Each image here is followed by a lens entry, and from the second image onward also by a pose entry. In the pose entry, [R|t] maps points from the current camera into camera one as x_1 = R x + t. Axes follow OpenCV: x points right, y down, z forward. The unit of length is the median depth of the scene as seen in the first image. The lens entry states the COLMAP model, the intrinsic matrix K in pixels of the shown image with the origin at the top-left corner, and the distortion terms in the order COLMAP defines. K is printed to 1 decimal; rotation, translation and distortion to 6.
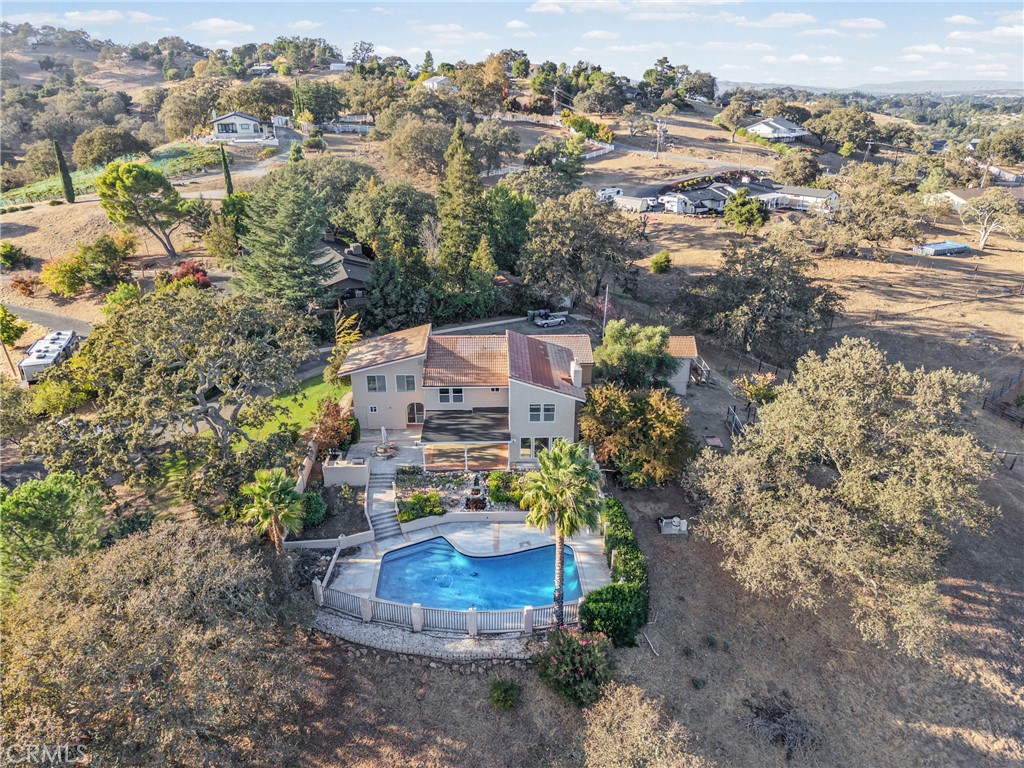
lens RADIAL K [[695.6, 0, 512.0], [0, 695.6, 384.0], [0, 0, 1]] dist [0.016652, -0.016982]
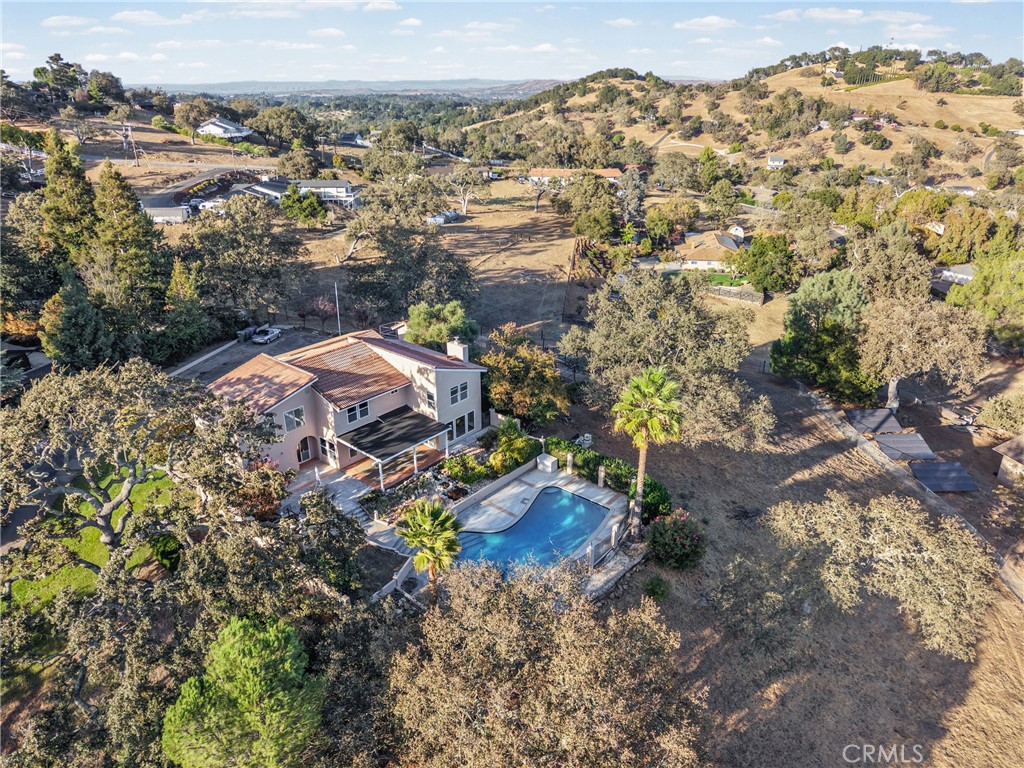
lens RADIAL K [[695.6, 0, 512.0], [0, 695.6, 384.0], [0, 0, 1]] dist [0.016652, -0.016982]
pose [[0.658385, -0.297271, 0.691491, -0.158930], [0.298364, 0.946516, 0.122827, -0.019552], [-0.691020, 0.125449, 0.711867, 0.048442]]
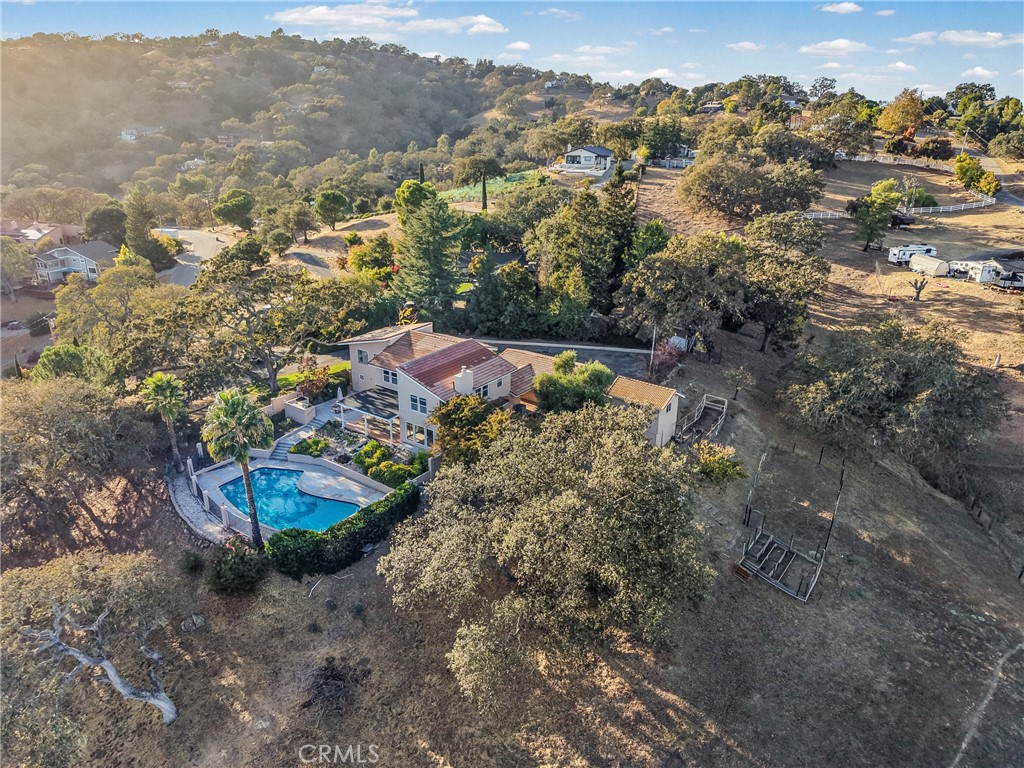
lens RADIAL K [[695.6, 0, 512.0], [0, 695.6, 384.0], [0, 0, 1]] dist [0.016652, -0.016982]
pose [[0.791957, 0.223283, -0.568286, 0.207631], [-0.248142, 0.968107, 0.034565, -0.017884], [0.557879, 0.113641, 0.822105, 0.031430]]
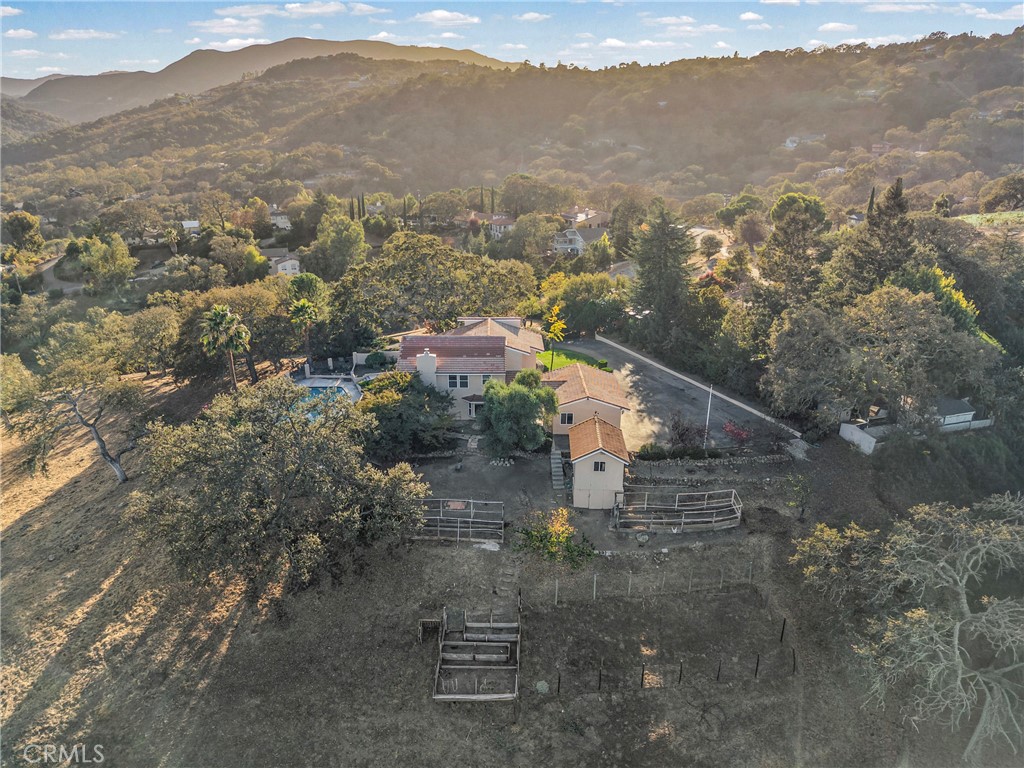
lens RADIAL K [[695.6, 0, 512.0], [0, 695.6, 384.0], [0, 0, 1]] dist [0.016652, -0.016982]
pose [[-0.029317, 0.350540, -0.936089, 0.324414], [-0.397319, 0.855244, 0.332709, -0.116121], [0.917212, 0.381680, 0.114203, 0.260483]]
